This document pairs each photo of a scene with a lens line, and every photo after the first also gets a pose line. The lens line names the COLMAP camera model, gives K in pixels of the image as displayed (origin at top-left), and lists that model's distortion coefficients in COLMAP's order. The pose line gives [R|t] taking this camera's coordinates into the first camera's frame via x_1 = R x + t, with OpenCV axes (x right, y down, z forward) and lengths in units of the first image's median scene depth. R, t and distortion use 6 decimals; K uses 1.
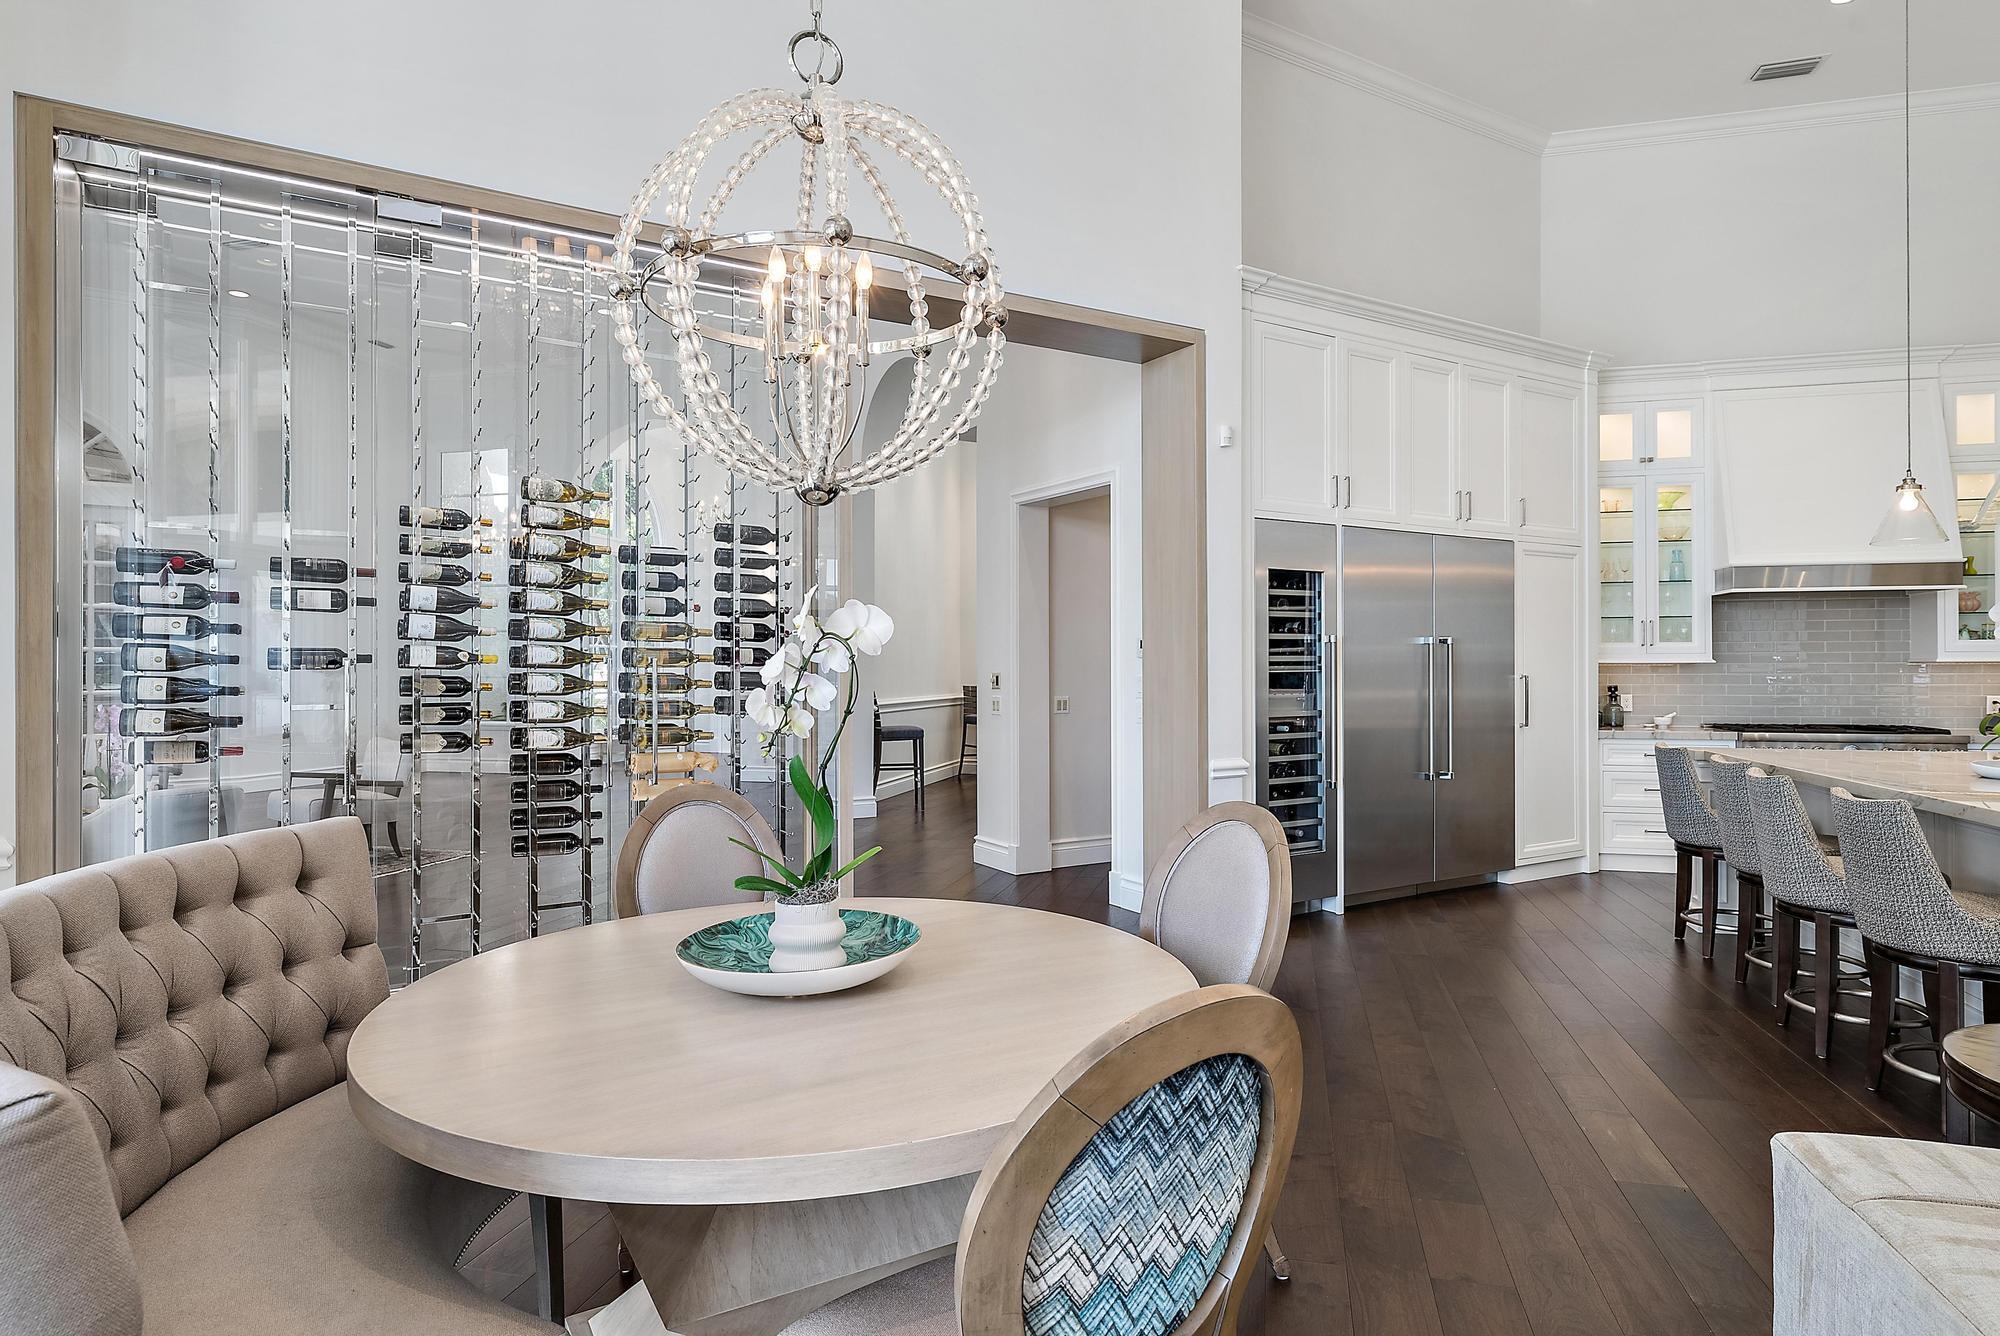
lens RADIAL K [[1139.0, 0, 997.3], [0, 1139.0, 660.9], [0, 0, 1]] dist [0.003160, 0.001160]
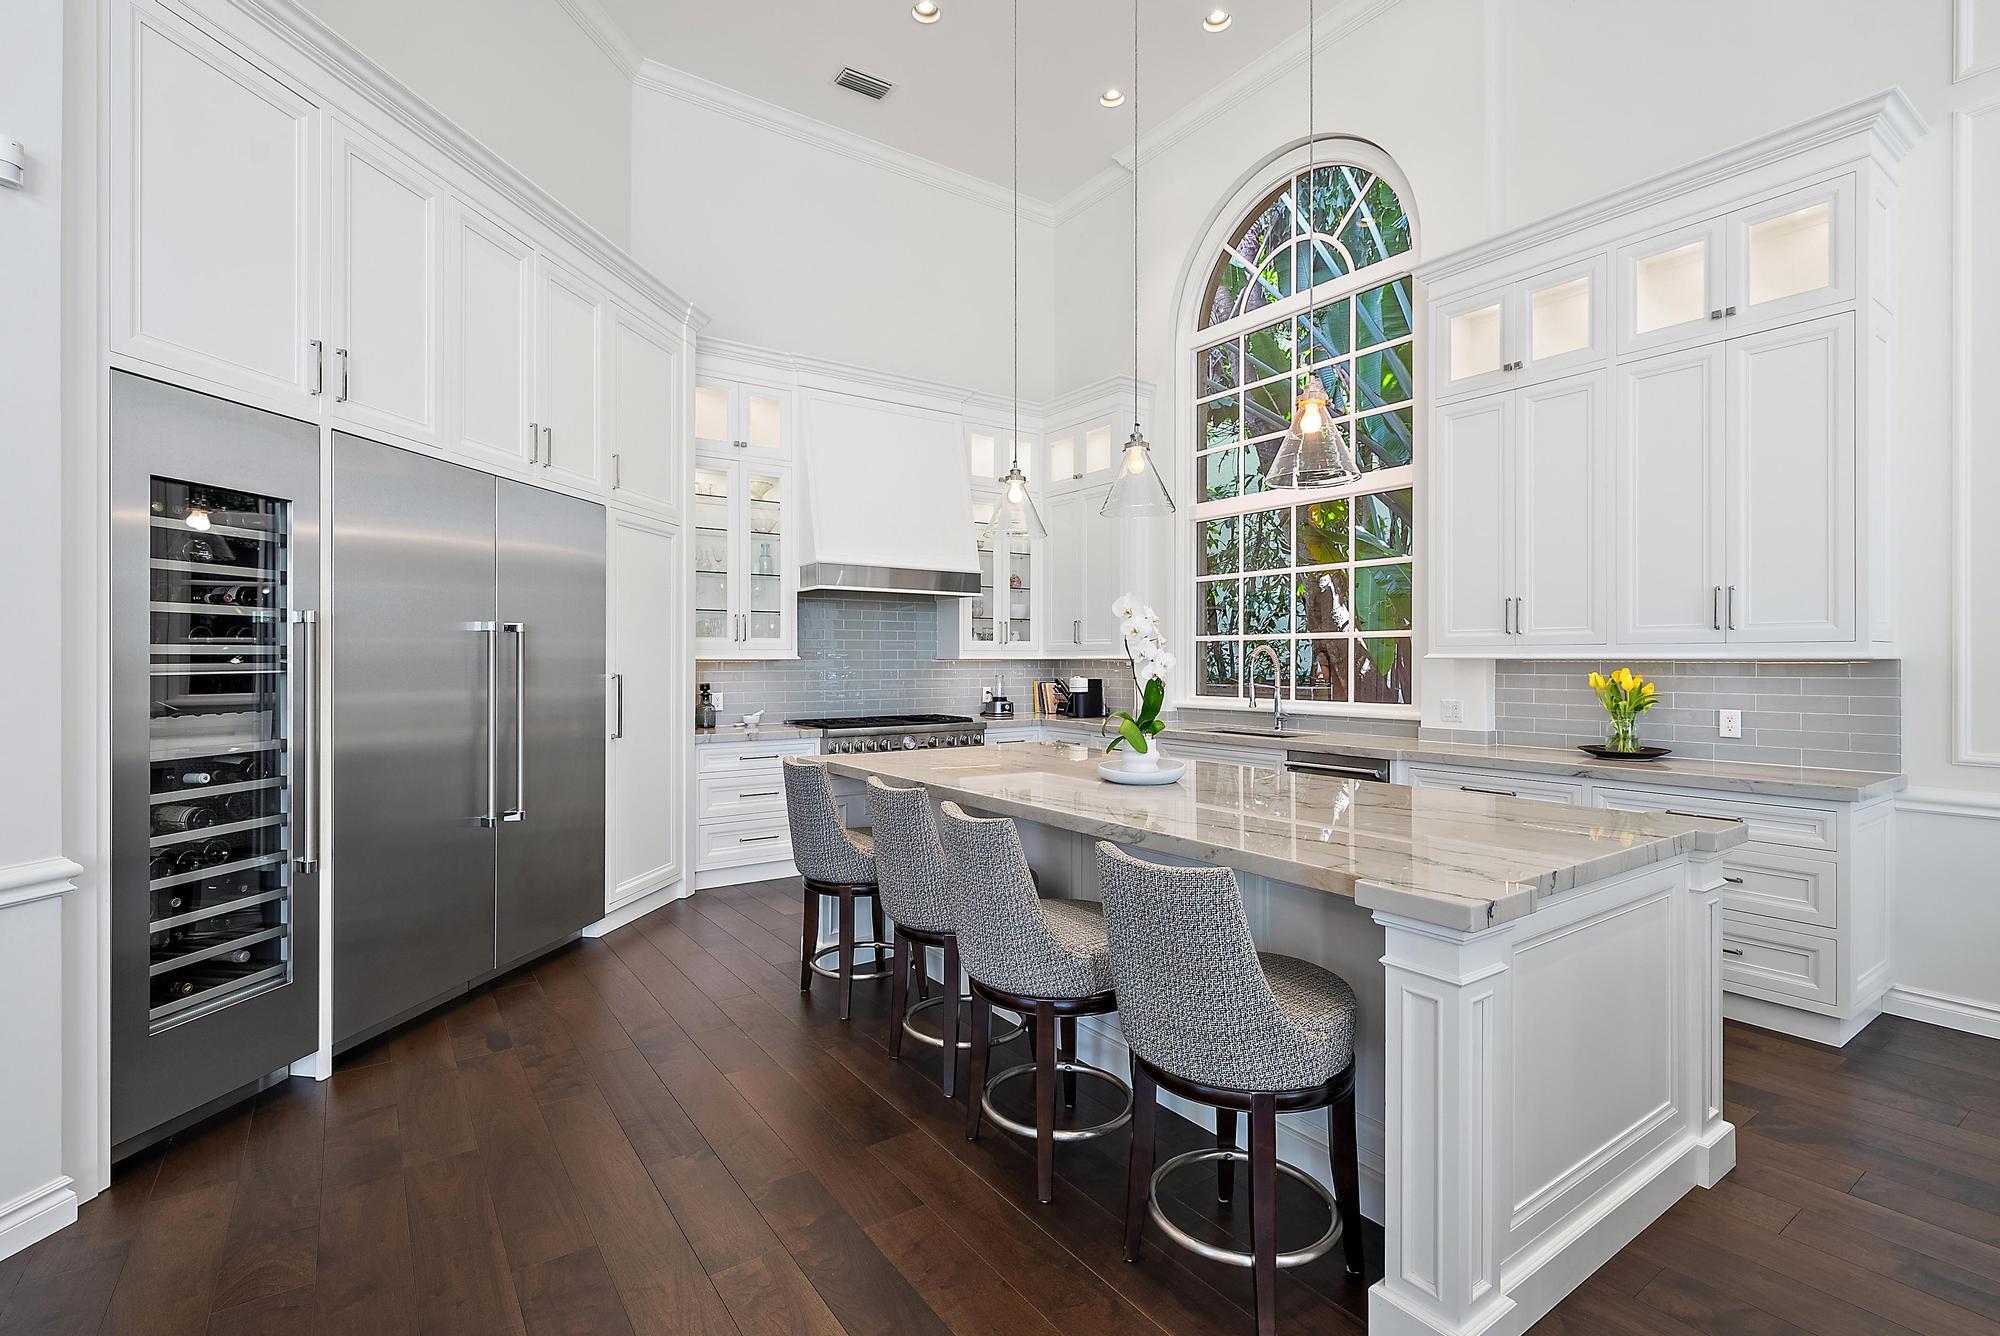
lens RADIAL K [[939.6, 0, 999.8], [0, 939.6, 658.4], [0, 0, 1]] dist [0.005039, -0.000955]
pose [[0.664958, 0.003287, 0.746873, 0.143230], [-0.003807, 0.999992, -0.001012, 0.000896], [-0.746871, -0.002170, 0.664966, 0.350371]]
